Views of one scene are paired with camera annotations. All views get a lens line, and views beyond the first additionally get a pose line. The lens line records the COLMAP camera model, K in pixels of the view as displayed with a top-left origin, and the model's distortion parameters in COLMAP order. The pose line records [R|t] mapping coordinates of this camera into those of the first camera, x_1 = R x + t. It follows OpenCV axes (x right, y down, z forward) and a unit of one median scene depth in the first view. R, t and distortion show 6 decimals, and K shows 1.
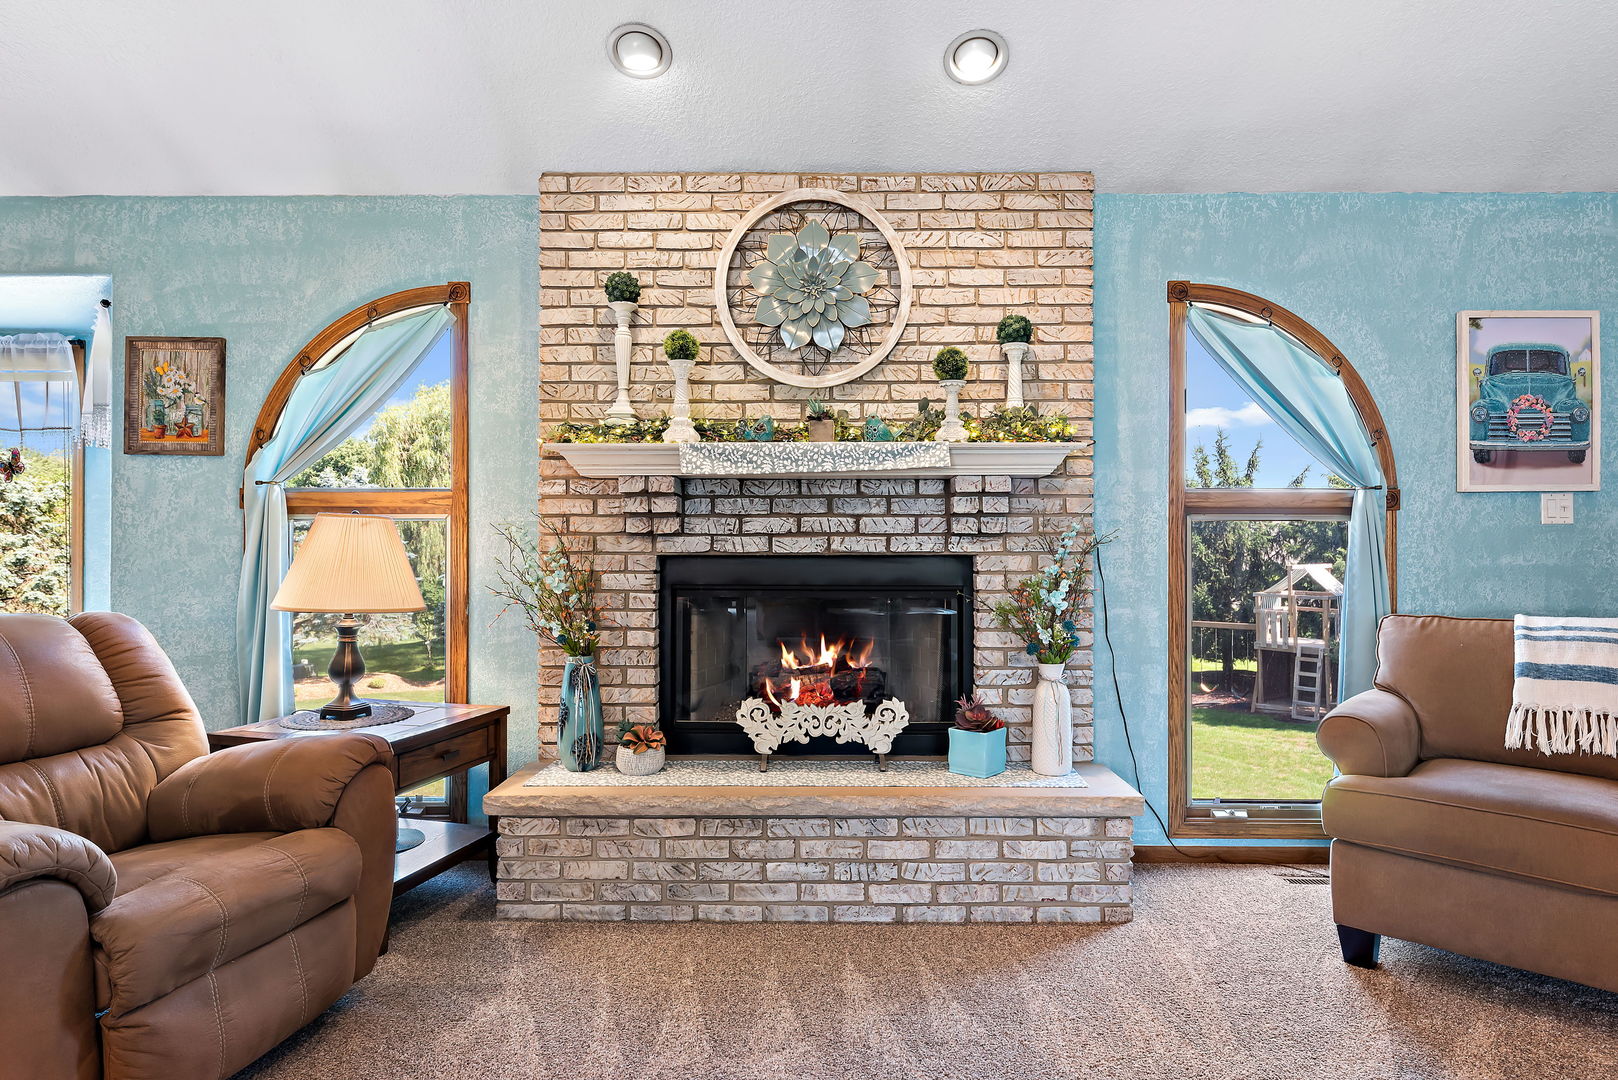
lens RADIAL K [[986.4, 0, 809.0], [0, 986.4, 540.0], [0, 0, 1]] dist [0.002468, -0.000028]
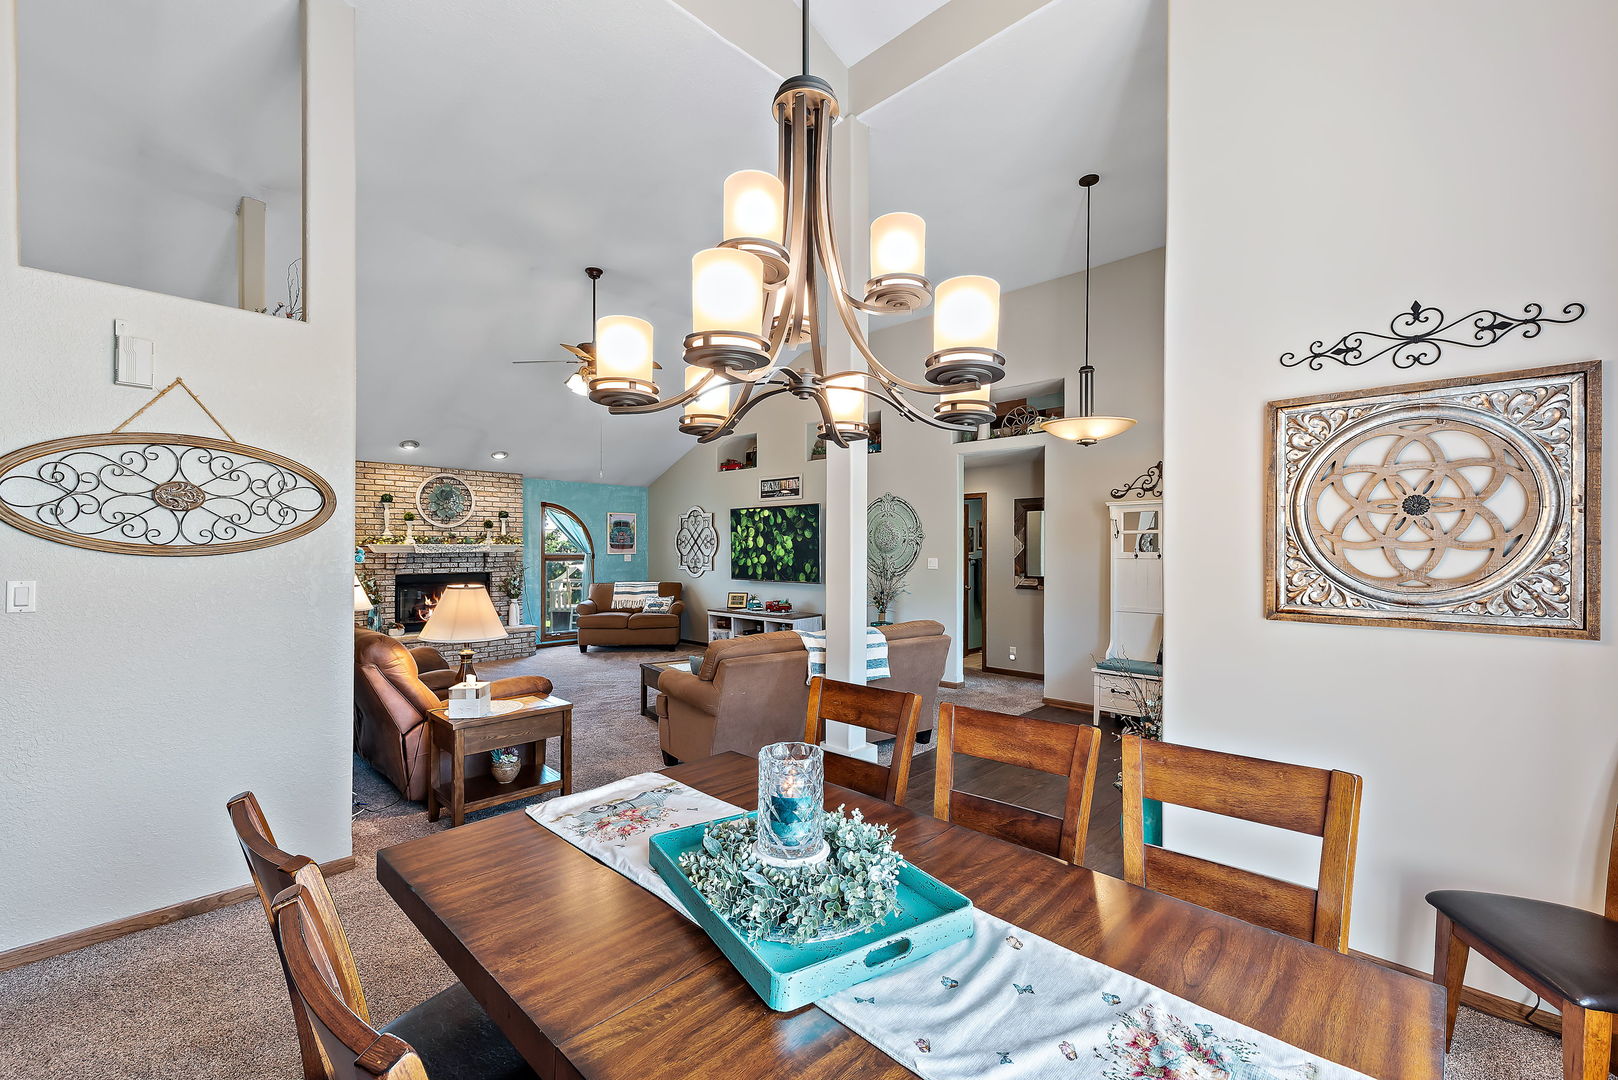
lens RADIAL K [[666.6, 0, 809.0], [0, 666.6, 540.0], [0, 0, 1]] dist [-0.000457, -0.000089]
pose [[0.695433, 0.006200, 0.718564, -0.829633], [0.000712, 0.999956, -0.009318, -0.084331], [-0.718591, 0.006992, 0.695398, -1.673298]]
